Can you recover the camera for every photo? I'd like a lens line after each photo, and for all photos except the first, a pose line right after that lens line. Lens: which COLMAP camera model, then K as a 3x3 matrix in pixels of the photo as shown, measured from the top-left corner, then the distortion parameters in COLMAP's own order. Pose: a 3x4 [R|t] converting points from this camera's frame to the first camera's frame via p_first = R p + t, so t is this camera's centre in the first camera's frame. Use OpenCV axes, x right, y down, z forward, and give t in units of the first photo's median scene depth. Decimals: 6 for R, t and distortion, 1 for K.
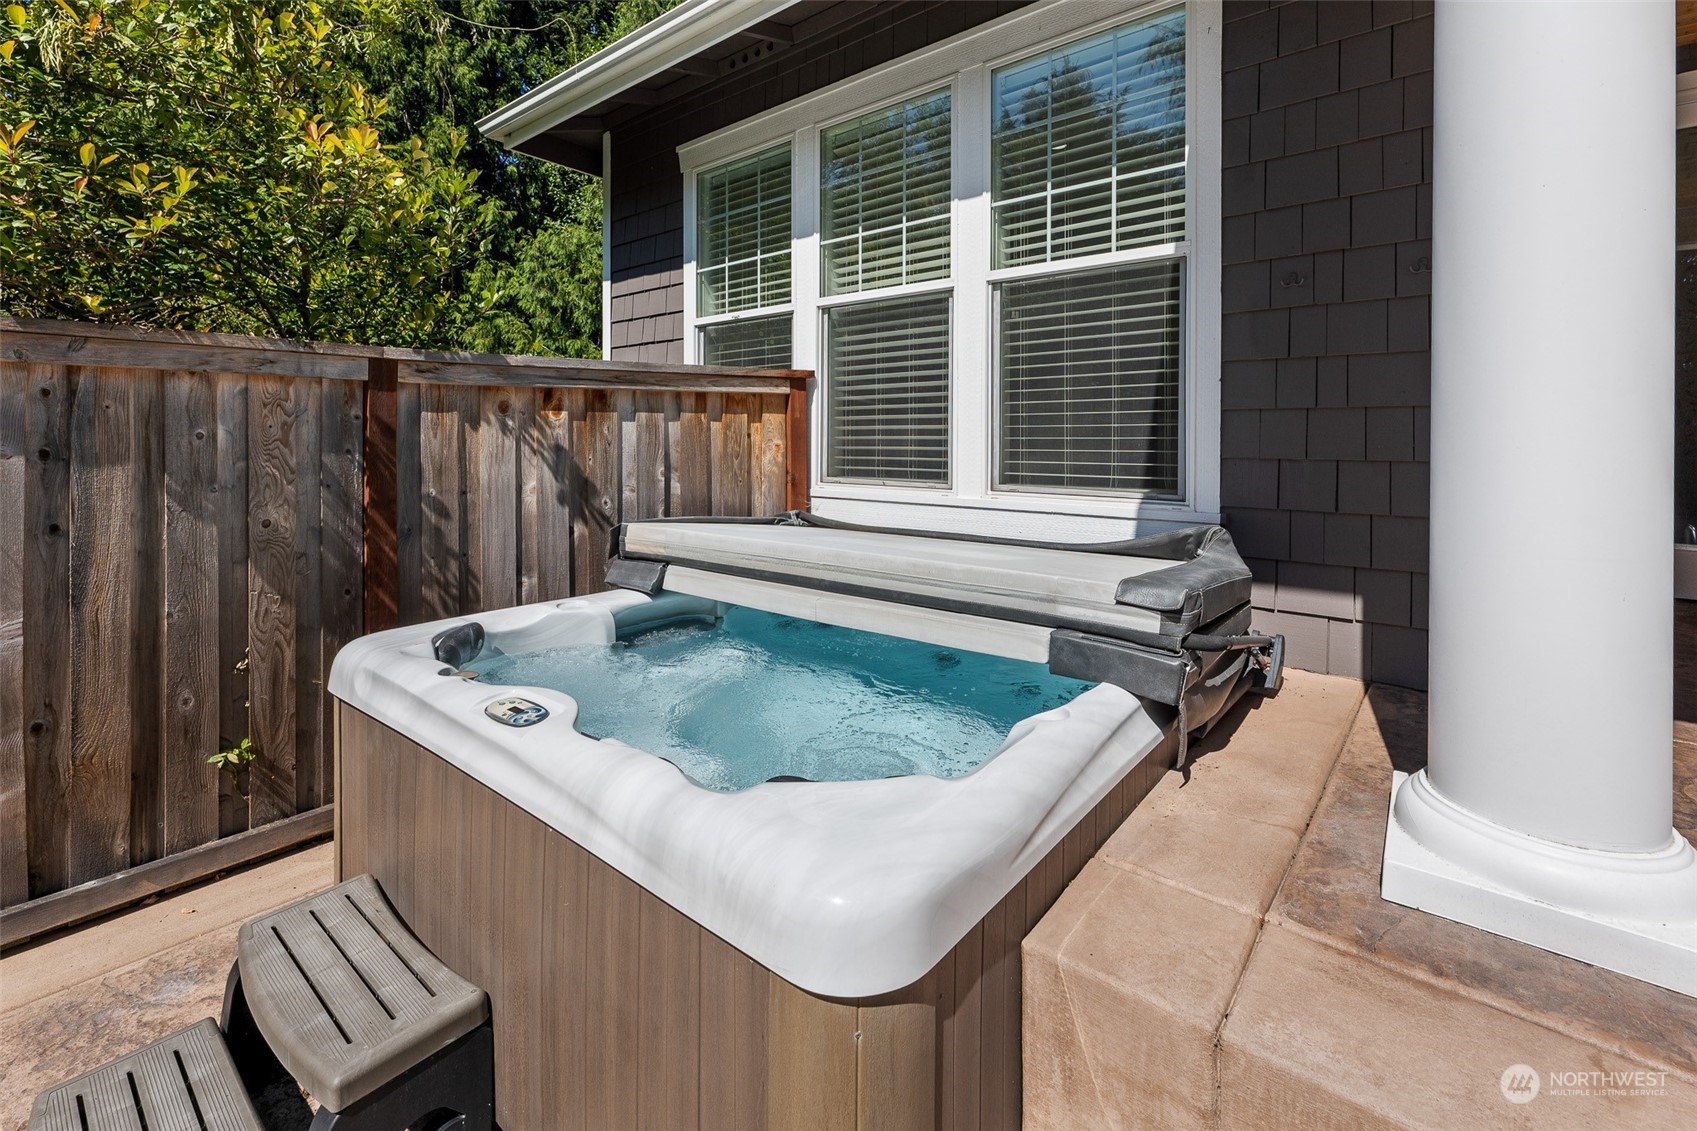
lens RADIAL K [[742.7, 0, 851.6], [0, 742.7, 440.2], [0, 0, 1]] dist [0.000542, -0.000035]
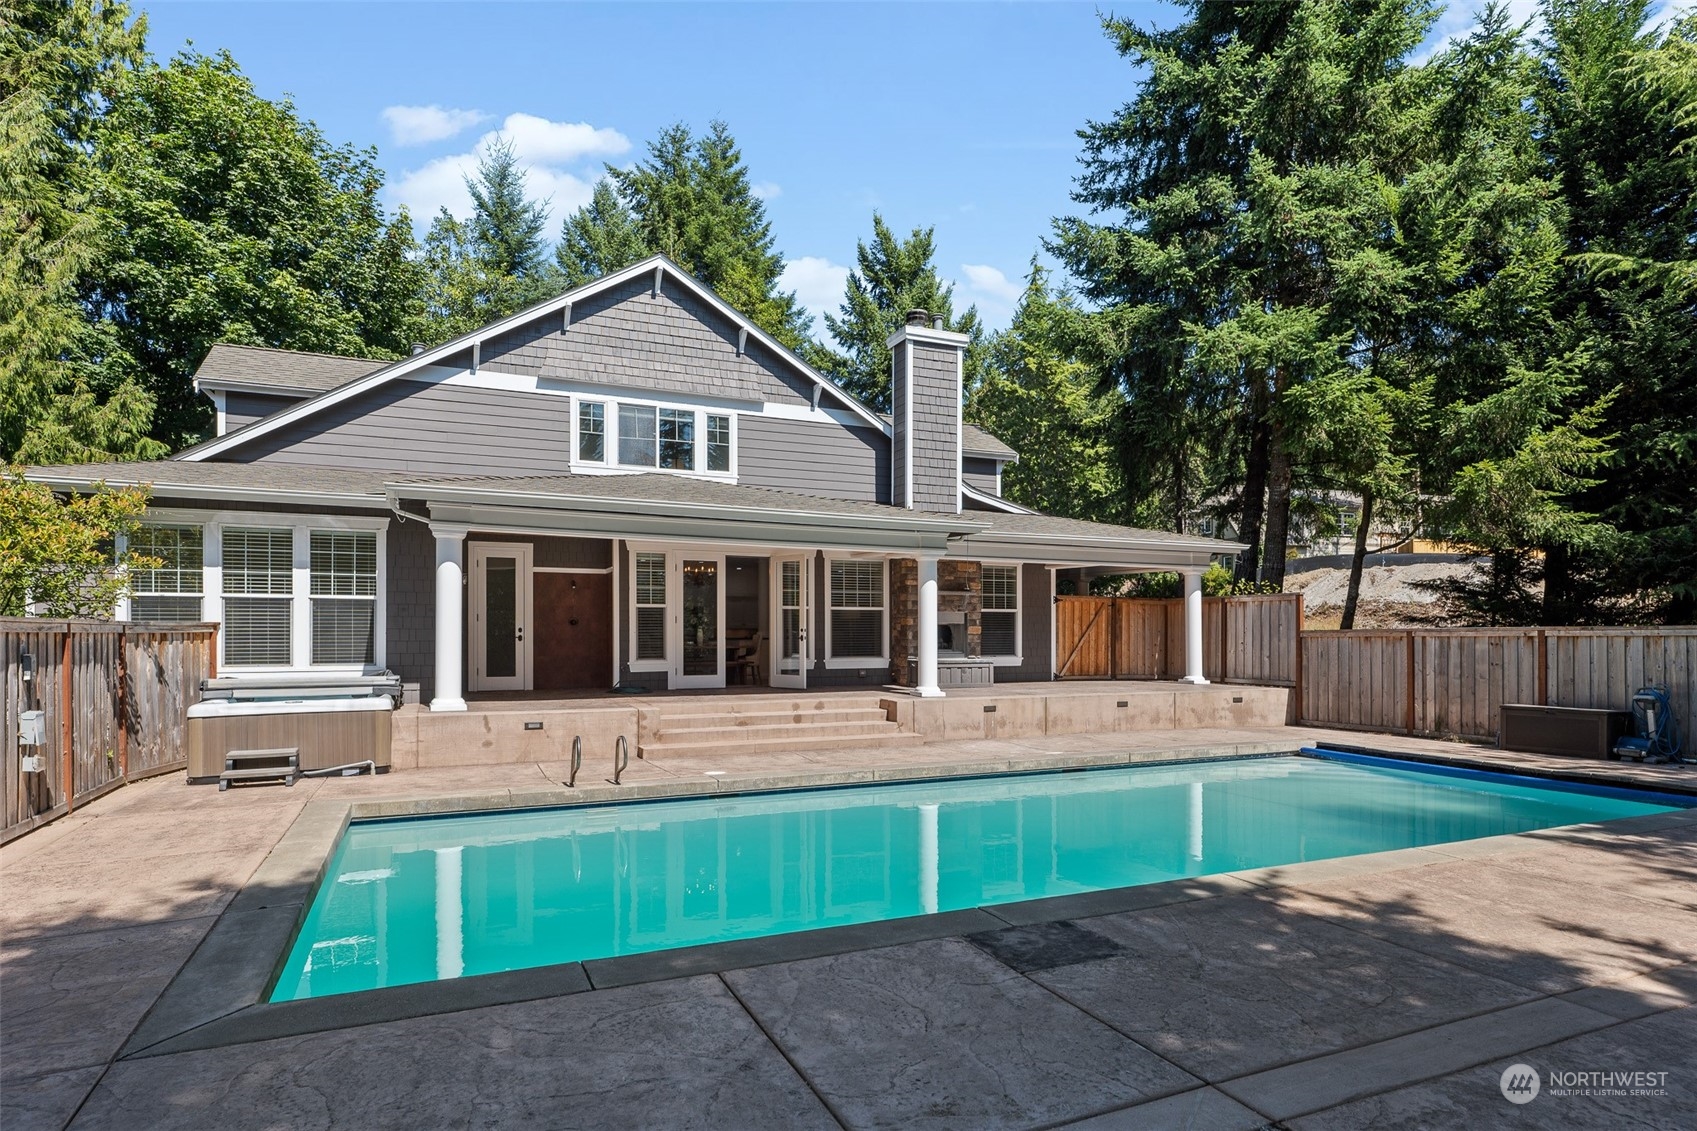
lens RADIAL K [[935.2, 0, 846.9], [0, 935.2, 635.7], [0, 0, 1]] dist [0.000373, -0.000124]
pose [[0.447763, -0.002525, 0.894149, -2.061981], [0.003688, 0.999993, 0.000977, -0.047816], [-0.894145, 0.002860, 0.447769, -2.468974]]
